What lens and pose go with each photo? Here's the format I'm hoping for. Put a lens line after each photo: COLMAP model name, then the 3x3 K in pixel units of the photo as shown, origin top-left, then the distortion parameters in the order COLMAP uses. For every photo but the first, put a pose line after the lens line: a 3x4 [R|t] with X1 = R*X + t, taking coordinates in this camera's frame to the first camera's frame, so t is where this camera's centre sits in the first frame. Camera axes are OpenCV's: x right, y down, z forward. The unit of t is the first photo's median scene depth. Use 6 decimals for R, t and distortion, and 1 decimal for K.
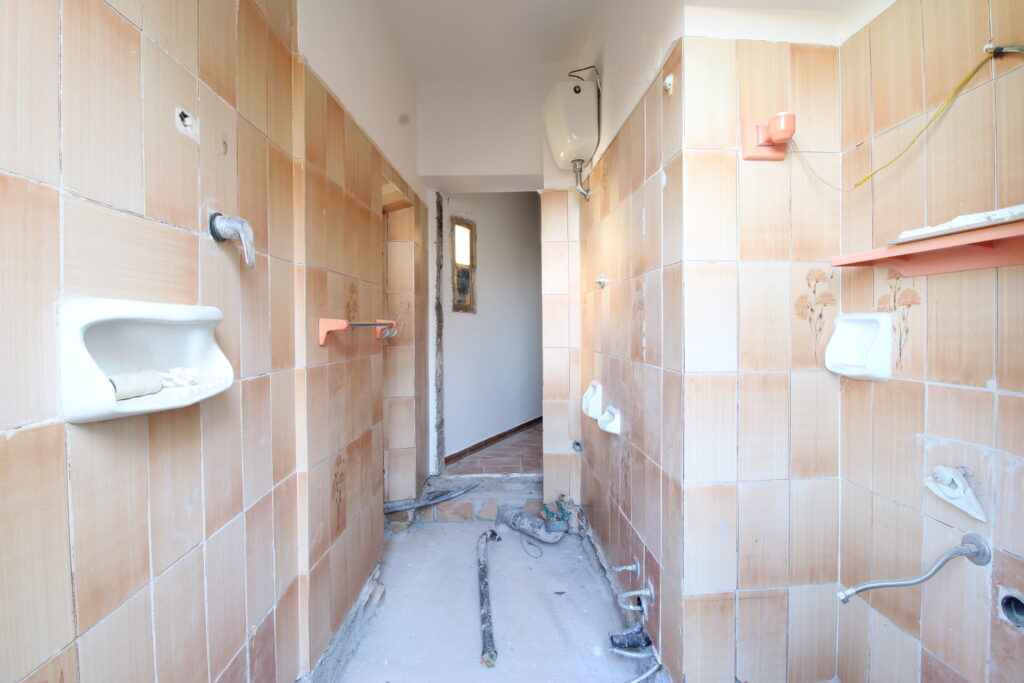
lens RADIAL K [[468.0, 0, 518.4], [0, 468.0, 332.7], [0, 0, 1]] dist [0.001507, -0.013133]
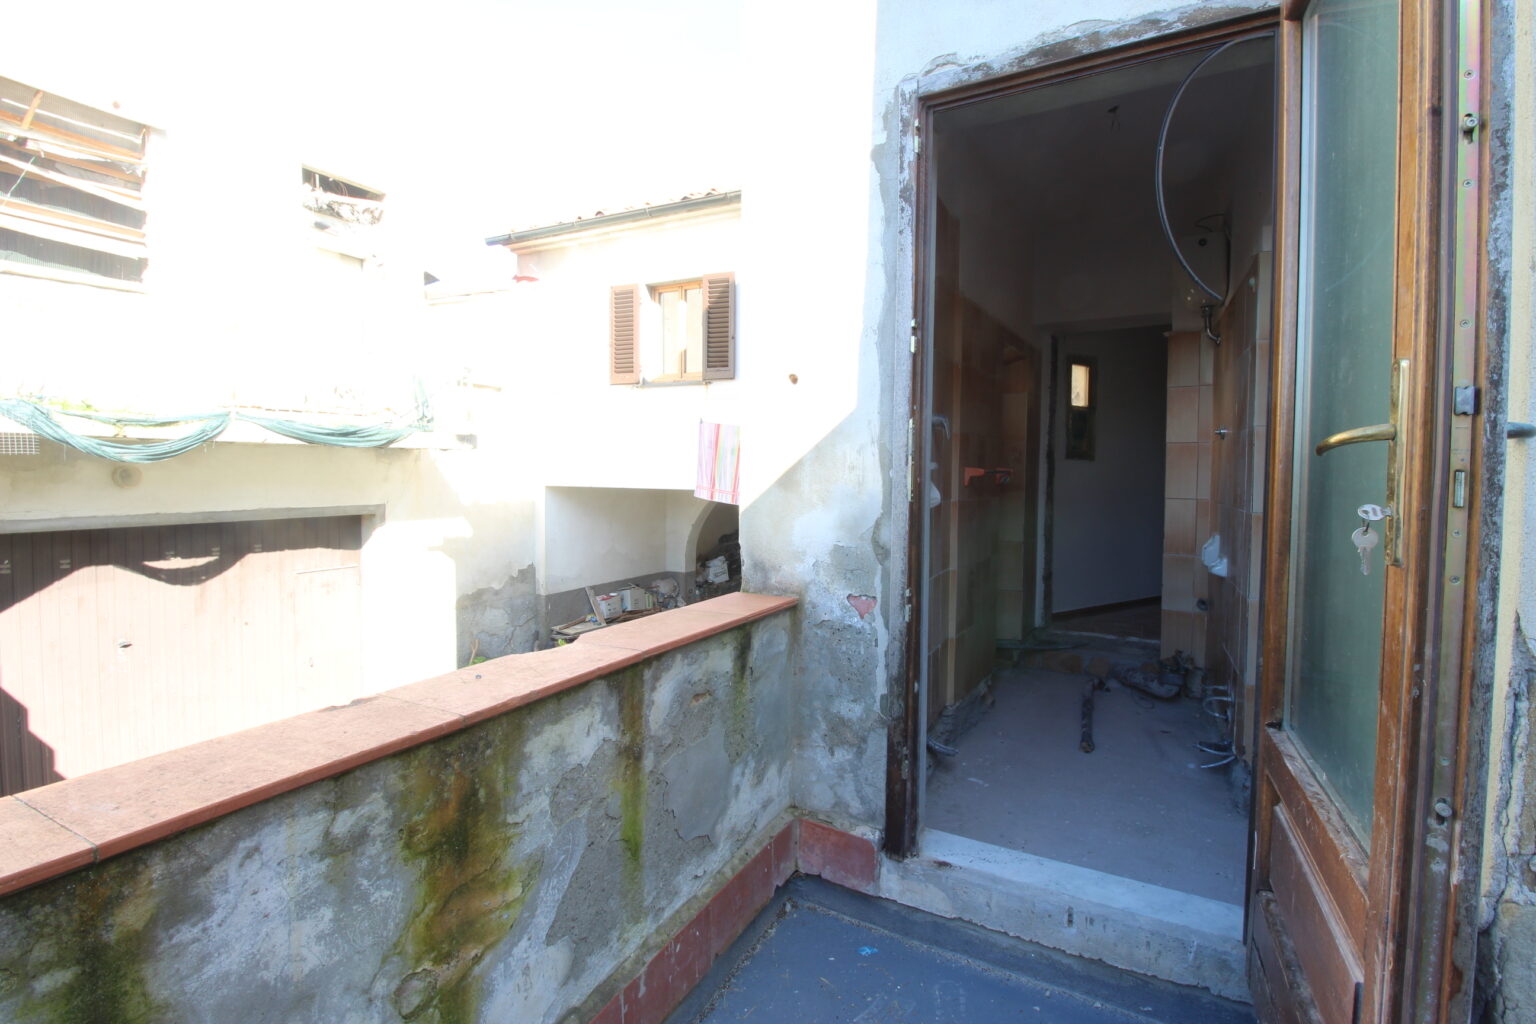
lens RADIAL K [[702.0, 0, 777.6], [0, 702.0, 498.8], [0, 0, 1]] dist [0.001507, -0.013133]
pose [[0.861663, 0.031643, -0.506494, 0.095357], [-0.020879, 0.999420, 0.026919, 0.010379], [0.507052, -0.012620, 0.861823, -0.626535]]
